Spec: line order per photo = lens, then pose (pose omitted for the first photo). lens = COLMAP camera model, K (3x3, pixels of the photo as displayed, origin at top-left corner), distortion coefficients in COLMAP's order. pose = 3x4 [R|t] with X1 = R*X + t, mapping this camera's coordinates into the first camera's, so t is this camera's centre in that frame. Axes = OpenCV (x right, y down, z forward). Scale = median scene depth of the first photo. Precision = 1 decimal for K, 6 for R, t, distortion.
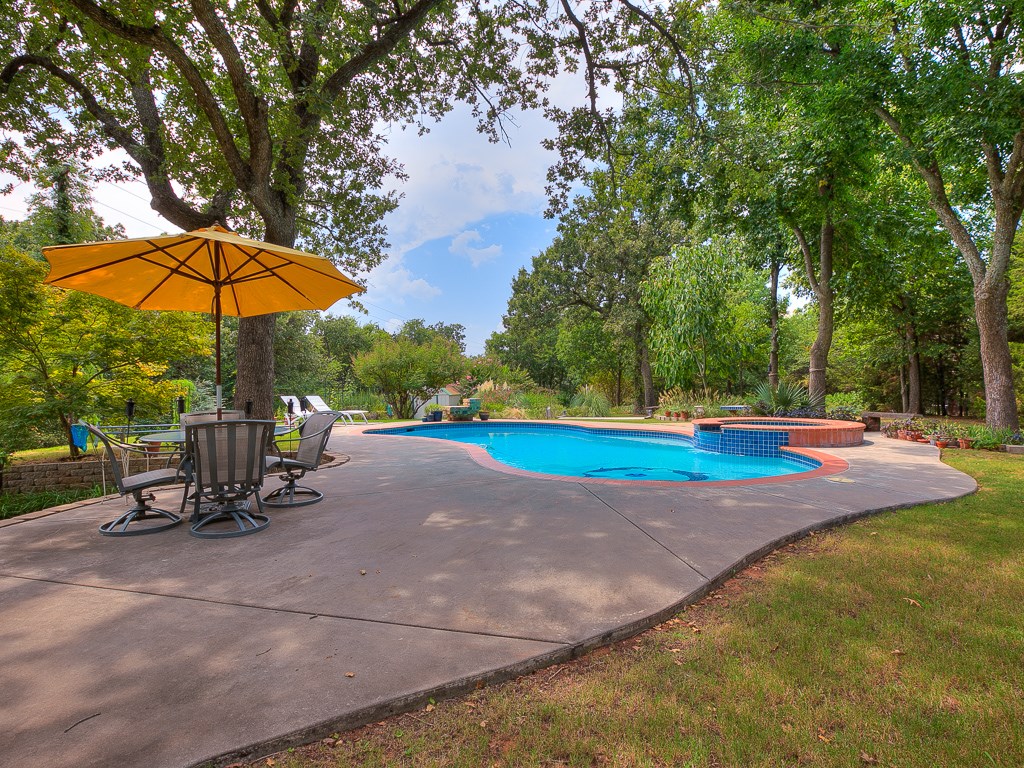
lens RADIAL K [[523.8, 0, 512.5], [0, 523.8, 388.0], [0, 0, 1]] dist [-0.021730, 0.008308]
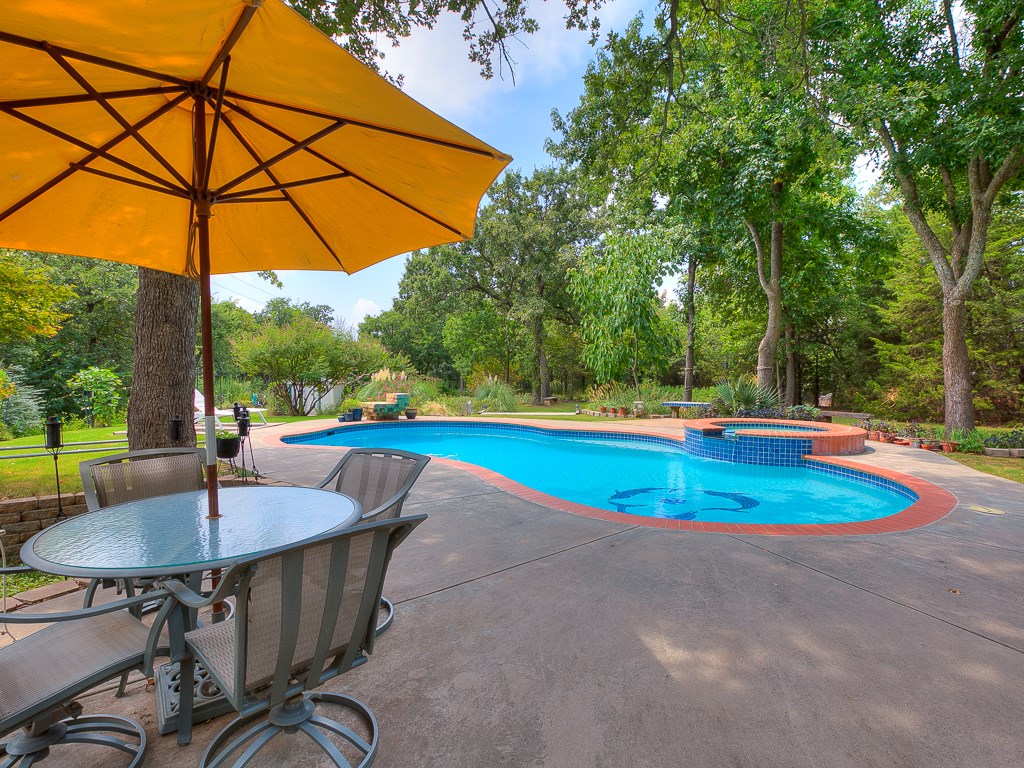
lens RADIAL K [[523.8, 0, 511.8], [0, 523.8, 379.0], [0, 0, 1]] dist [-0.021730, 0.008308]
pose [[0.965777, 0.010629, 0.259157, -0.140131], [-0.012917, 0.999891, 0.007128, -0.013946], [-0.259053, -0.010231, 0.965809, 0.157278]]
